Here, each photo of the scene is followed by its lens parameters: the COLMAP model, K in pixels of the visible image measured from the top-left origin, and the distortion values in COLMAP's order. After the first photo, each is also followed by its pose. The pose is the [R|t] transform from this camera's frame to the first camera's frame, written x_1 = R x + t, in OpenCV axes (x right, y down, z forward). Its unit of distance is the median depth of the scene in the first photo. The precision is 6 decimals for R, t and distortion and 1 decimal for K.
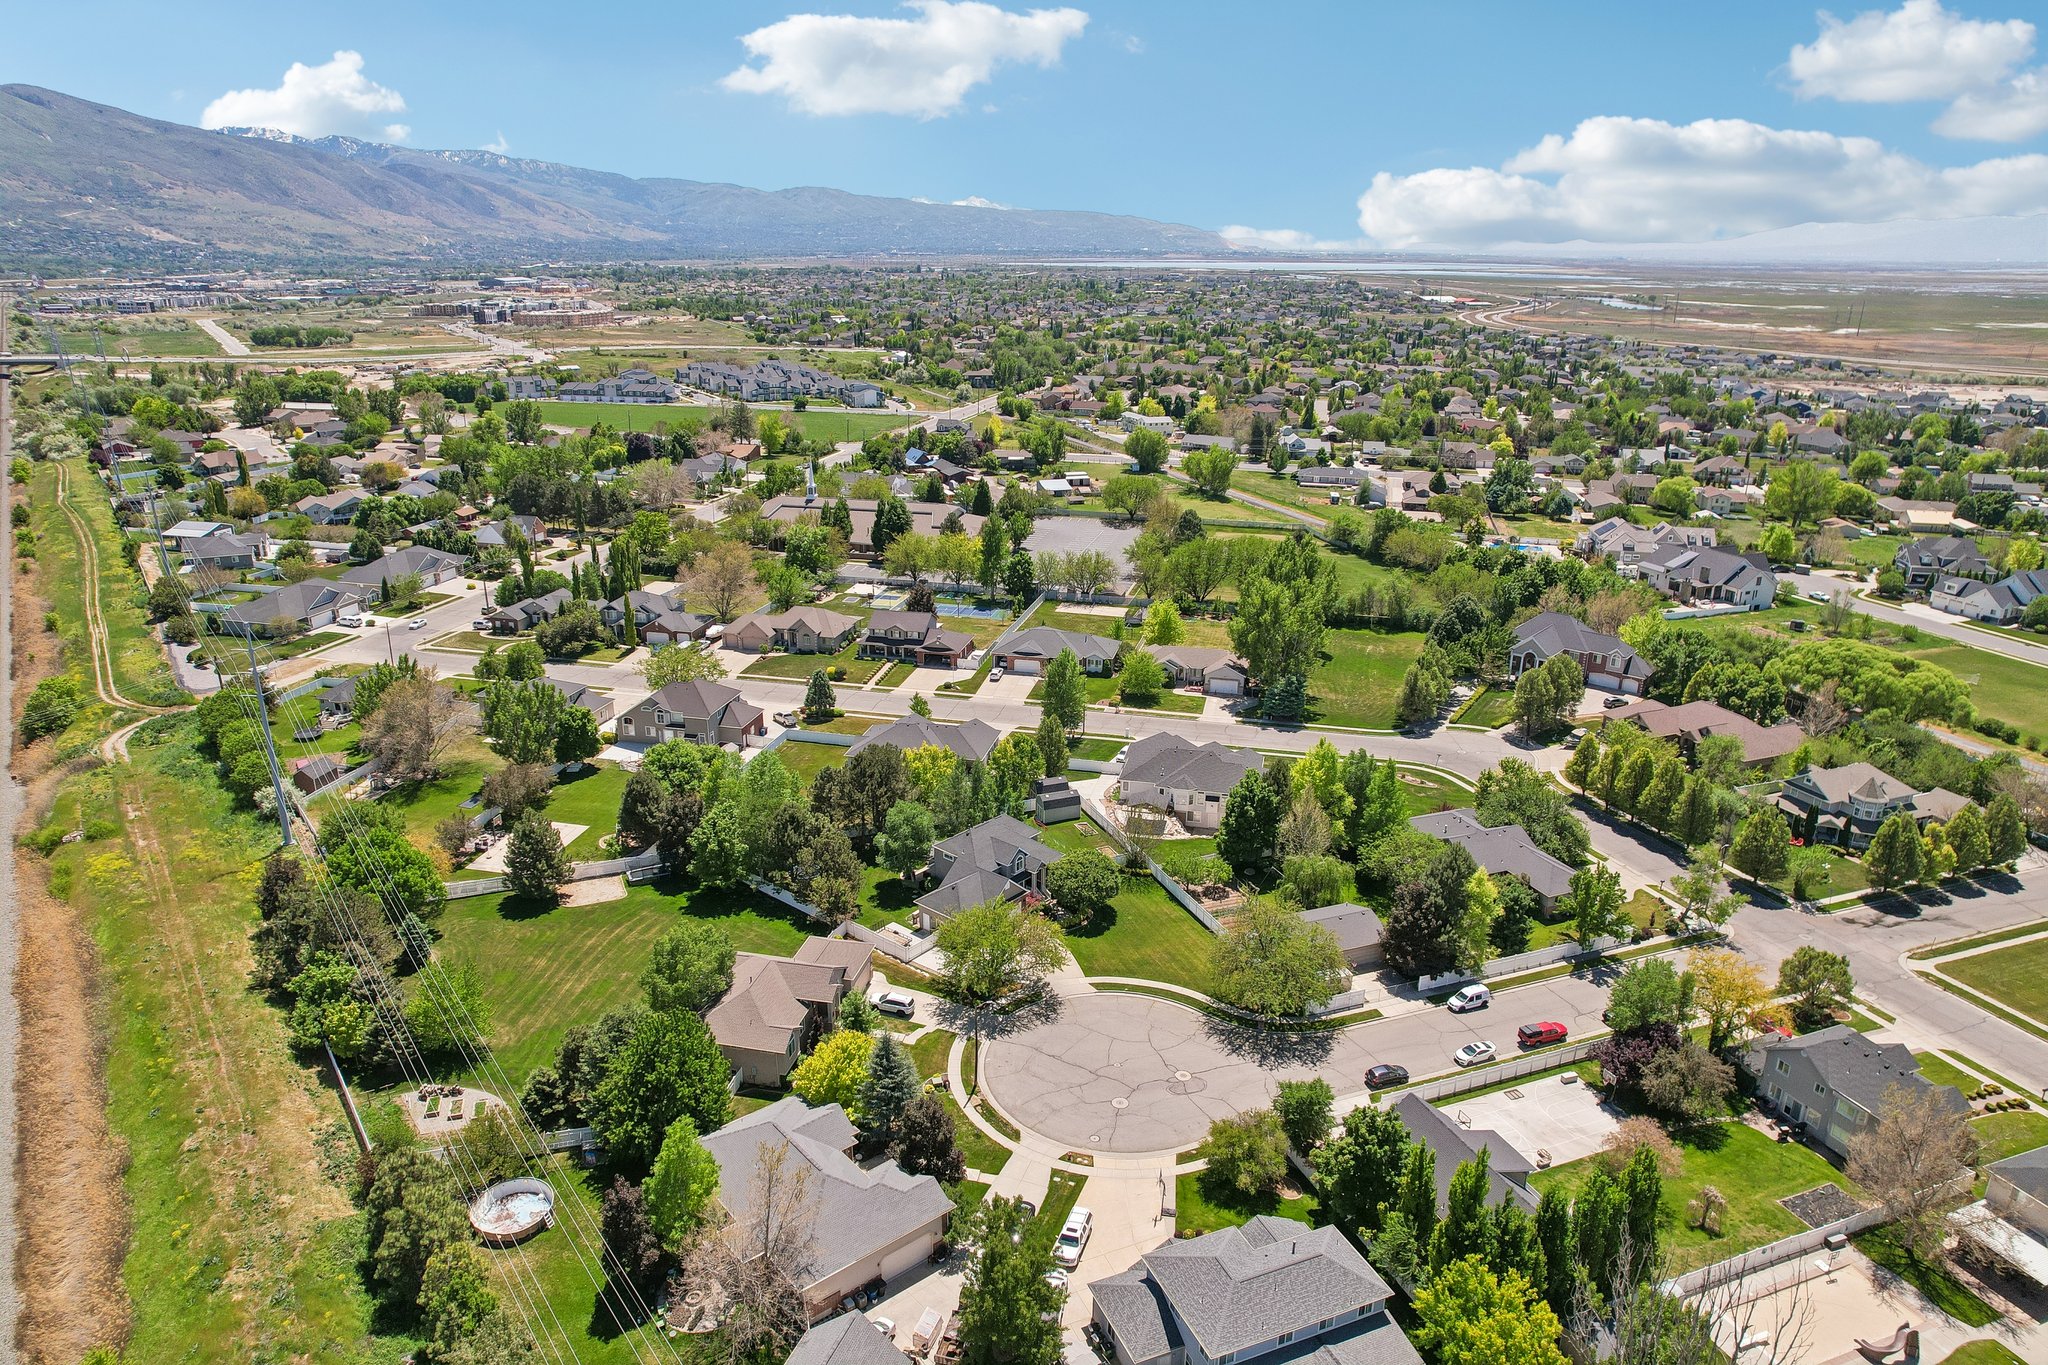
lens RADIAL K [[1315.8, 0, 1024.0], [0, 1315.8, 682.5], [0, 0, 1]] dist [-0.088403, 0.081339]
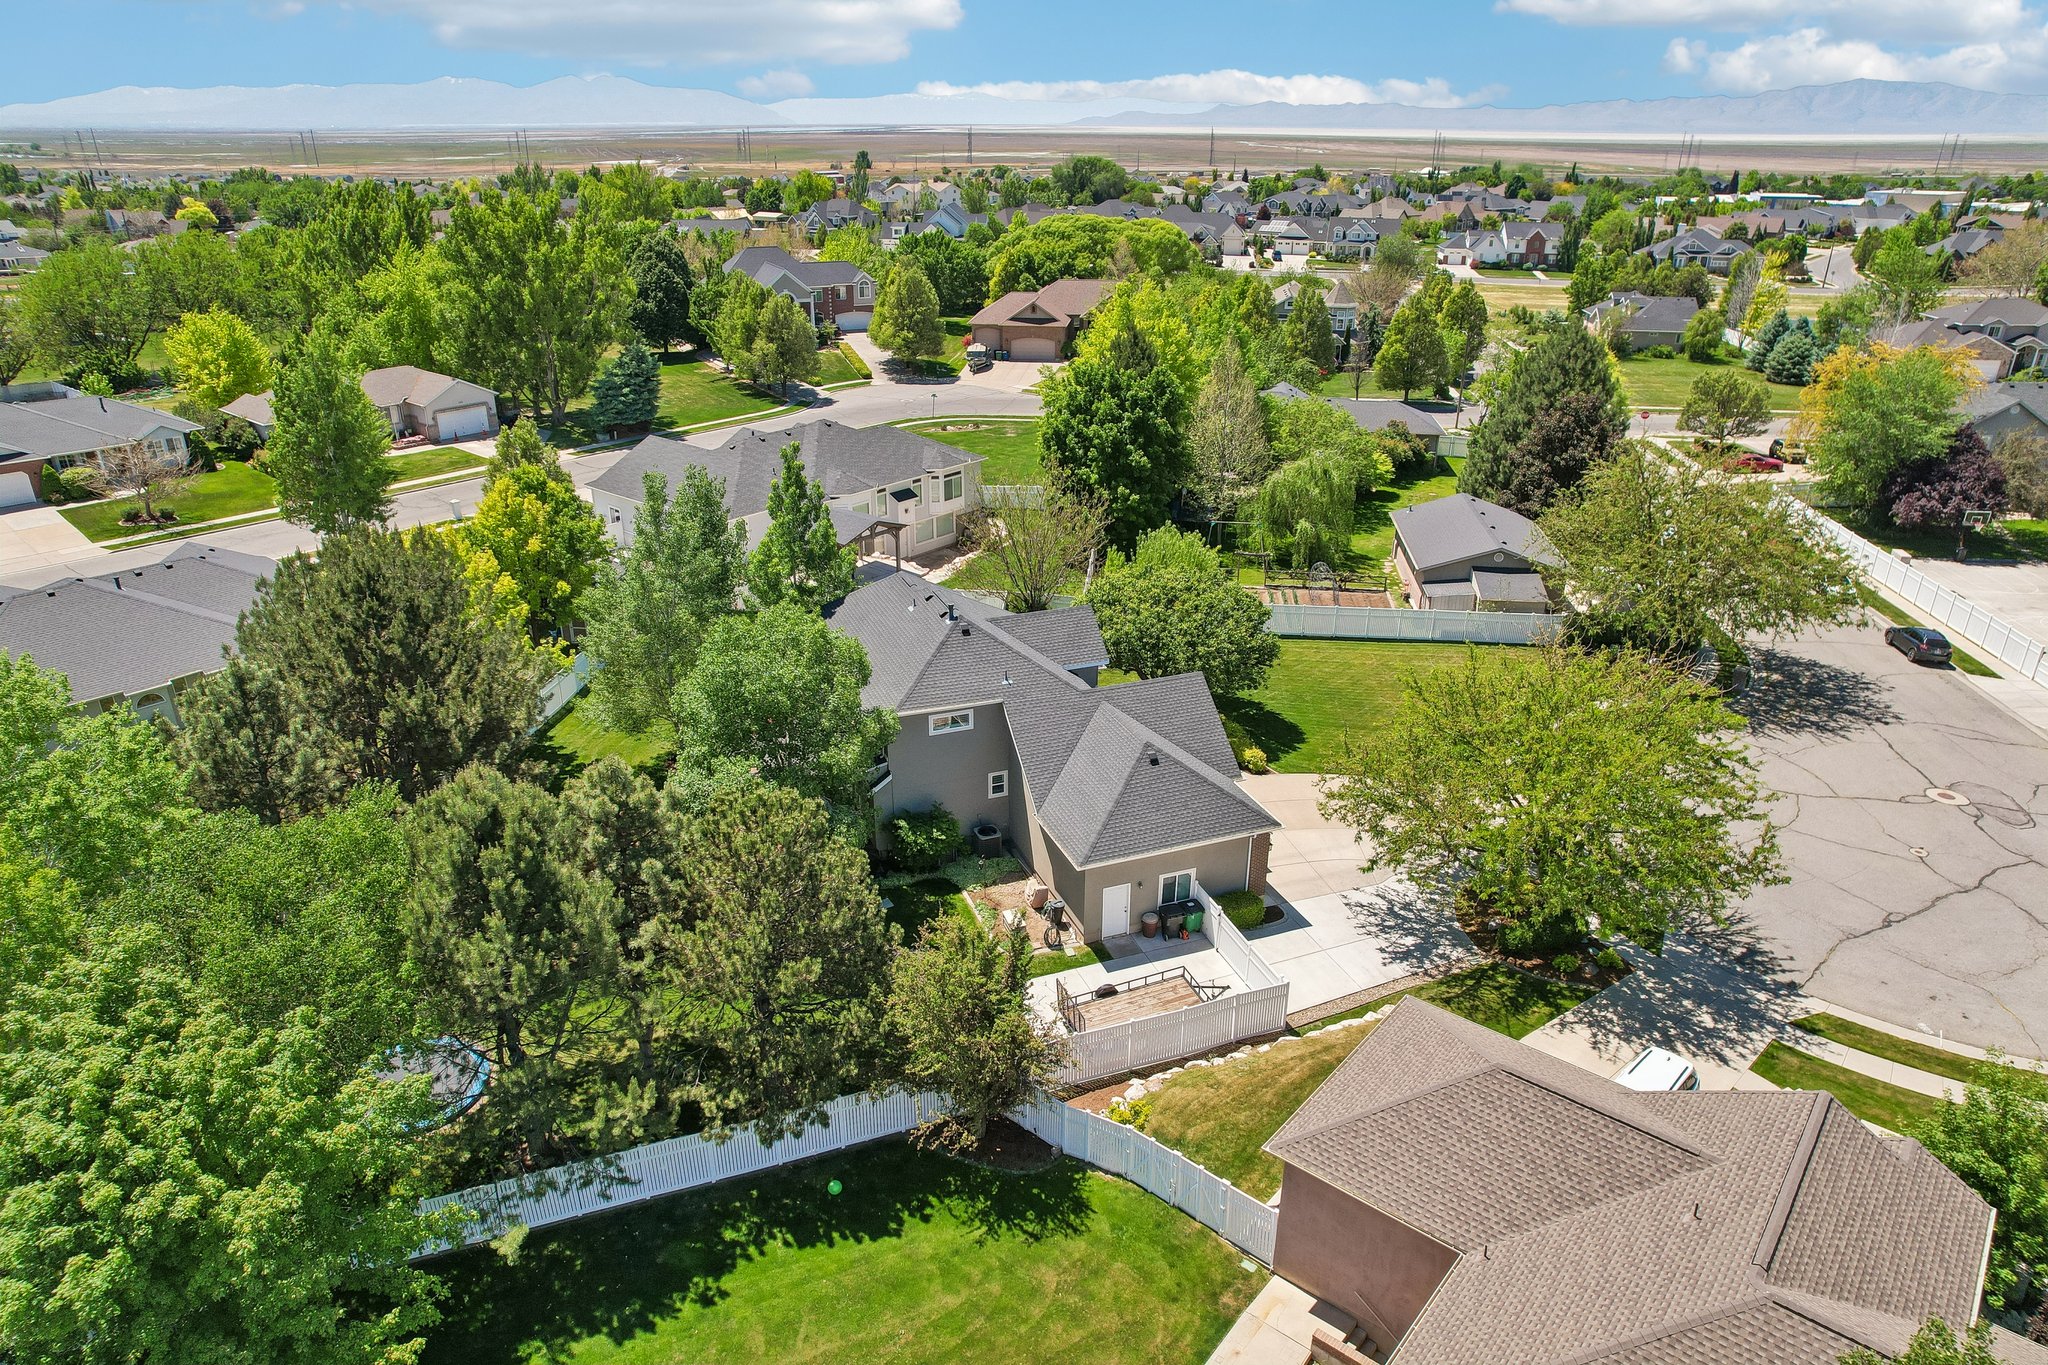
lens RADIAL K [[1315.8, 0, 1024.0], [0, 1315.8, 682.5], [0, 0, 1]] dist [-0.088403, 0.081339]
pose [[0.465692, -0.356334, 0.810035, -0.254554], [0.283531, 0.927175, 0.244861, 0.046603], [-0.838296, 0.115640, 0.532810, 0.708925]]
